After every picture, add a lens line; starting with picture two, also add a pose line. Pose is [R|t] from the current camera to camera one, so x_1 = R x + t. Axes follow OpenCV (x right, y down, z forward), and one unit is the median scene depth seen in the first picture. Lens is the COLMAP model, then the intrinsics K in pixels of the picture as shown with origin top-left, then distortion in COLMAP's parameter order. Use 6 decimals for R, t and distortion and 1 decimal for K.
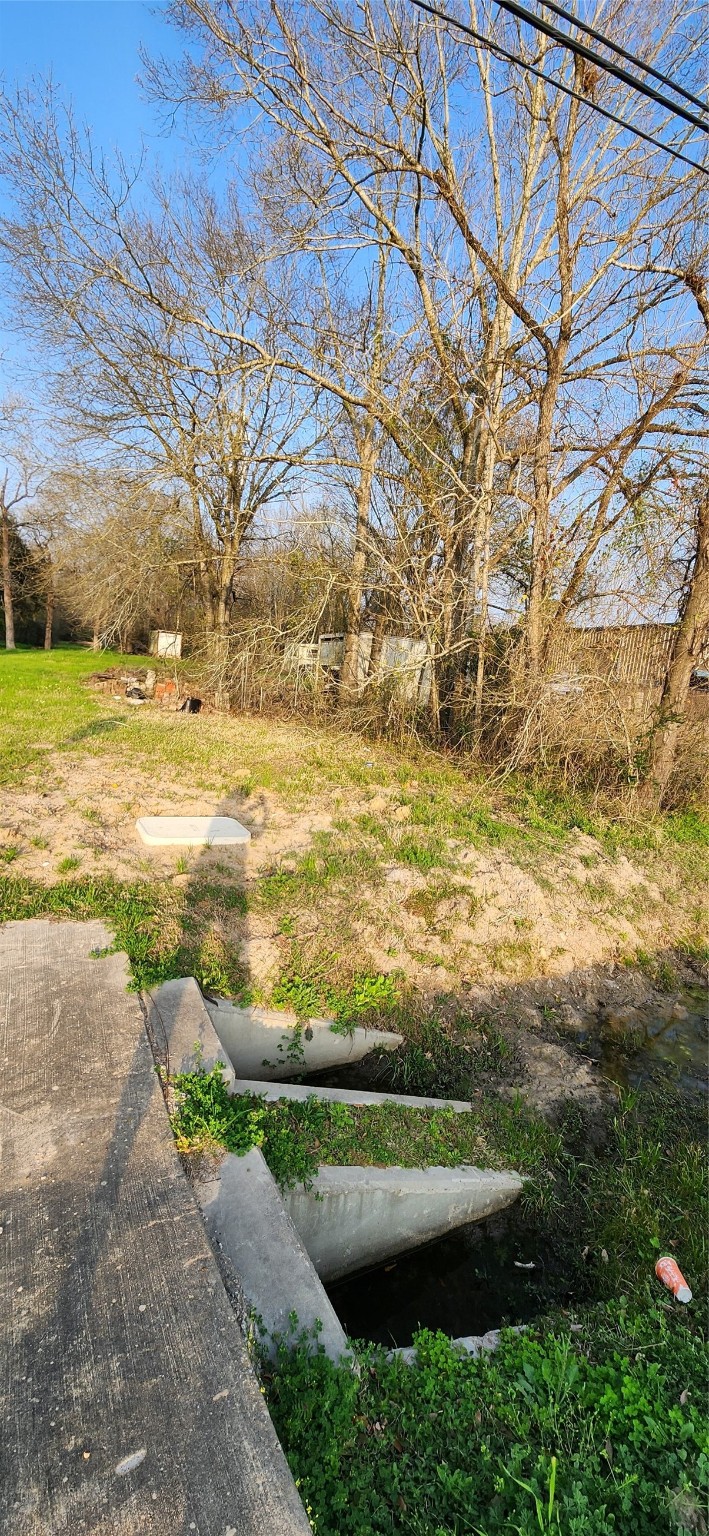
lens RADIAL K [[614.3, 0, 357.9], [0, 614.3, 768.4], [0, 0, 1]] dist [-0.006424, -0.001271]
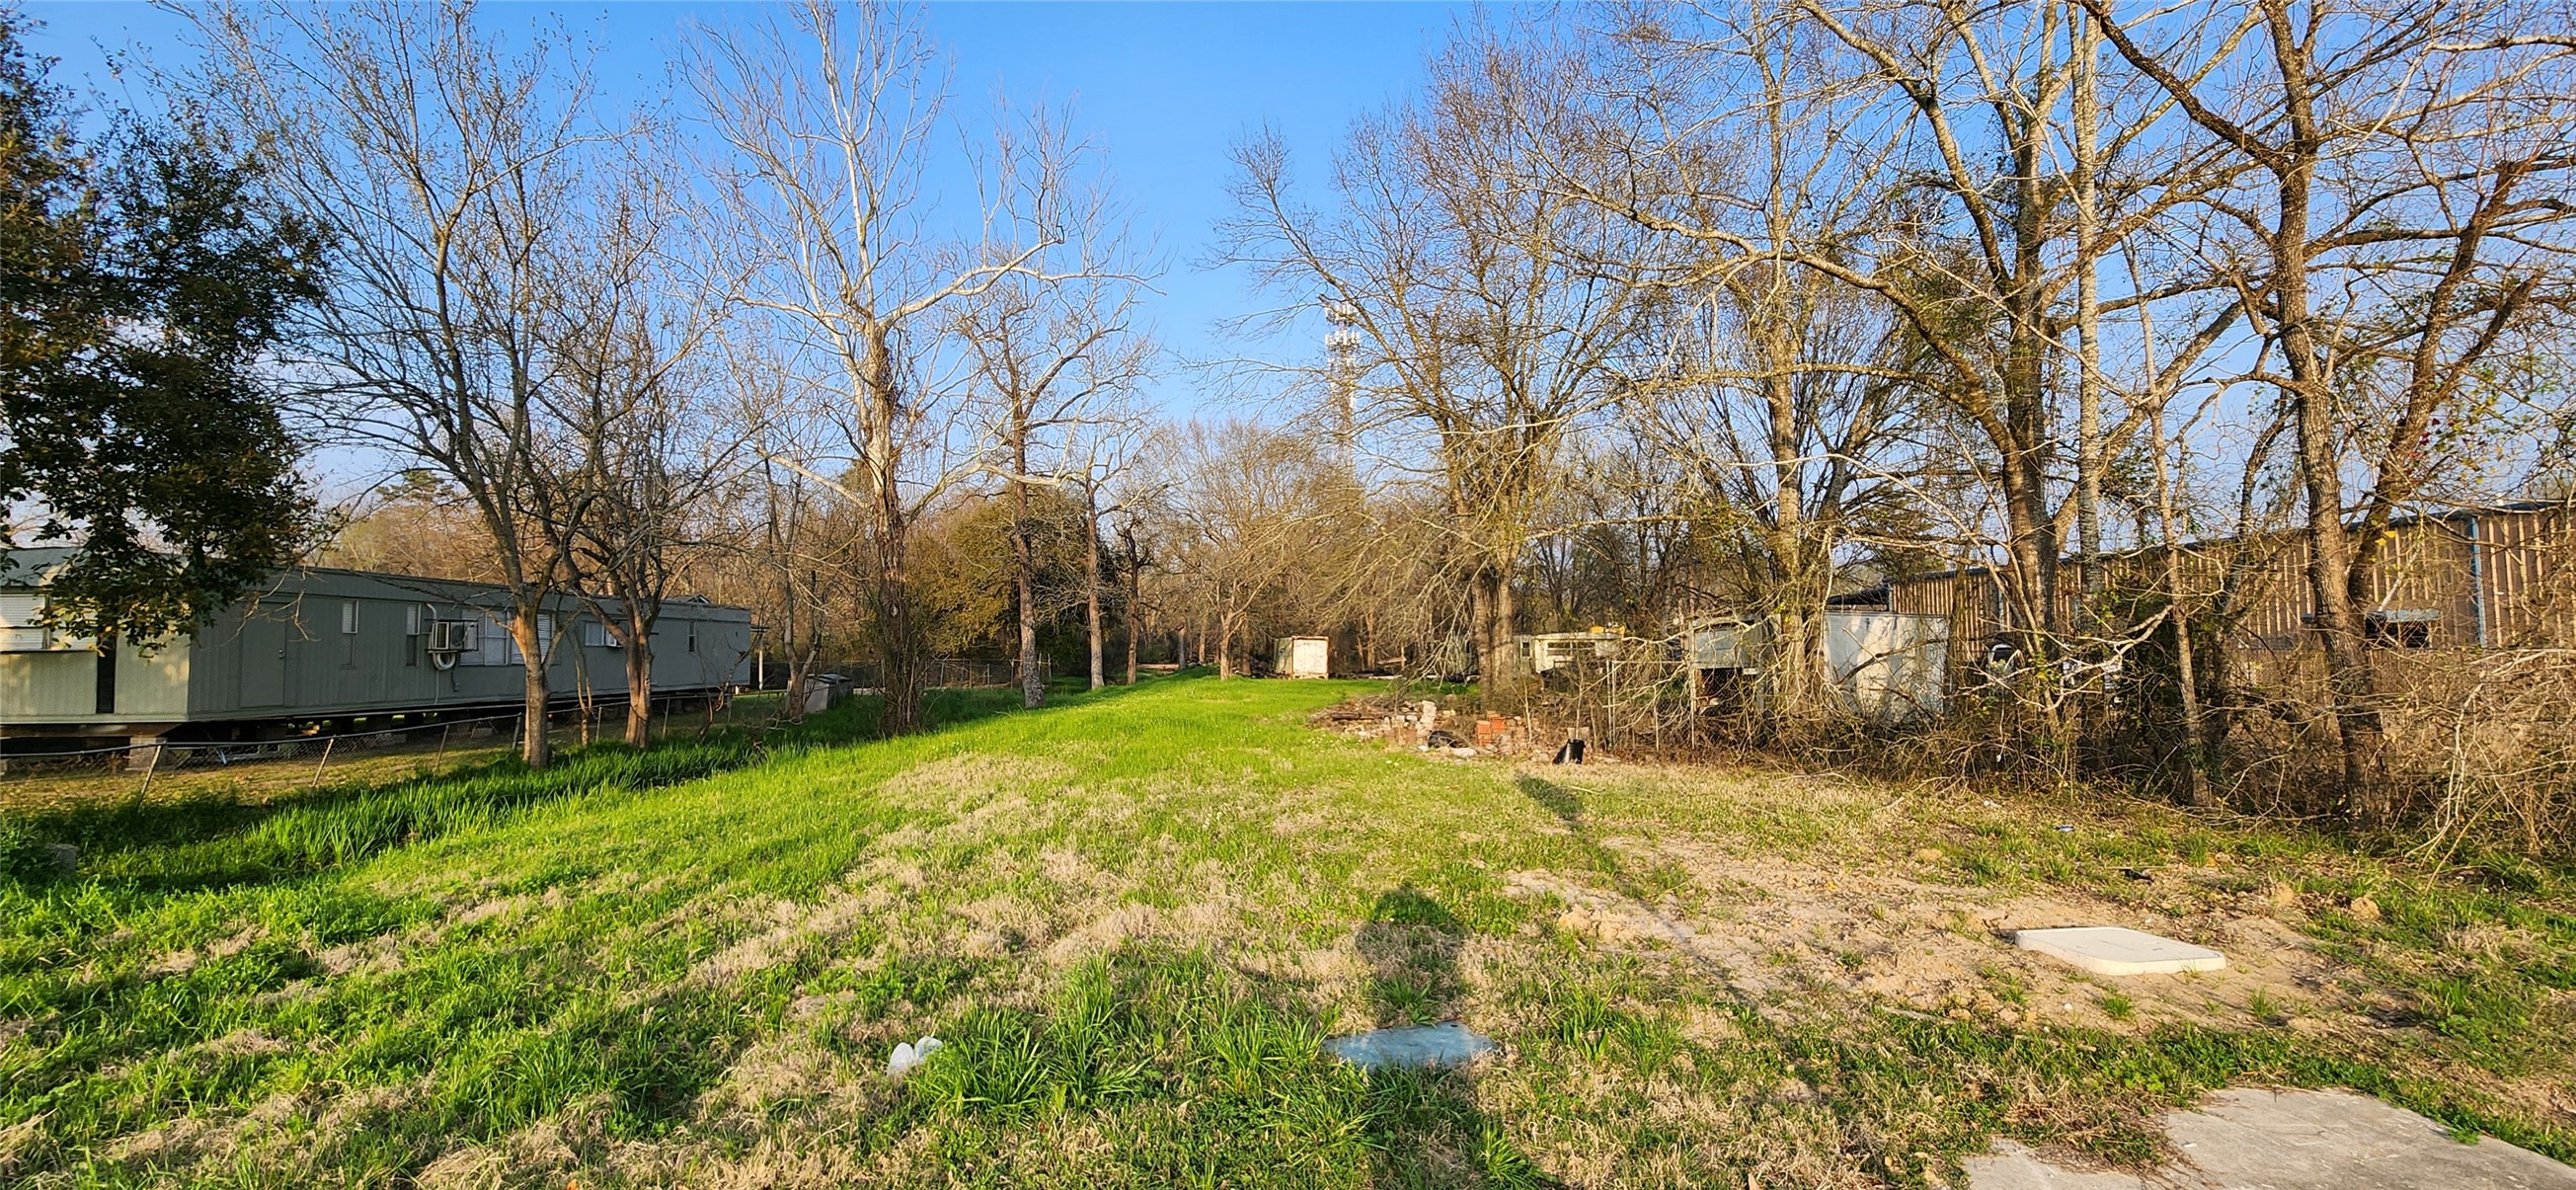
lens RADIAL K [[1030.3, 0, 1277.6], [0, 1030.3, 595.5], [0, 0, 1]] dist [-0.006424, -0.001271]
pose [[0.968892, -0.113199, -0.220077, -0.412821], [0.058191, 0.968532, -0.241989, -0.028729], [0.240545, 0.221655, 0.944991, -0.149379]]
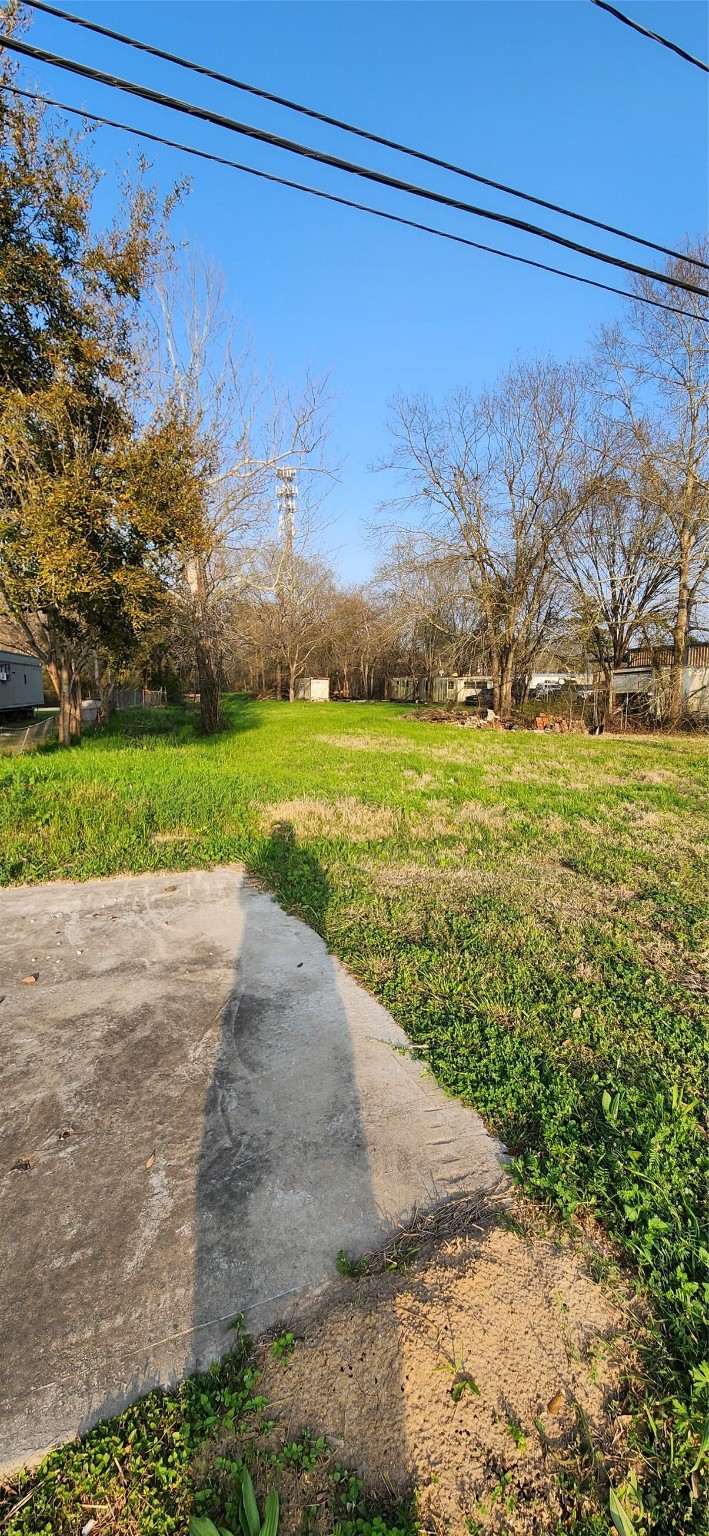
lens RADIAL K [[614.3, 0, 355.4], [0, 614.3, 769.1], [0, 0, 1]] dist [-0.006424, -0.001271]
pose [[0.995075, -0.093946, -0.031622, -0.938010], [0.092569, 0.994799, -0.042490, -0.011641], [0.035450, 0.039353, 0.998596, -0.492312]]
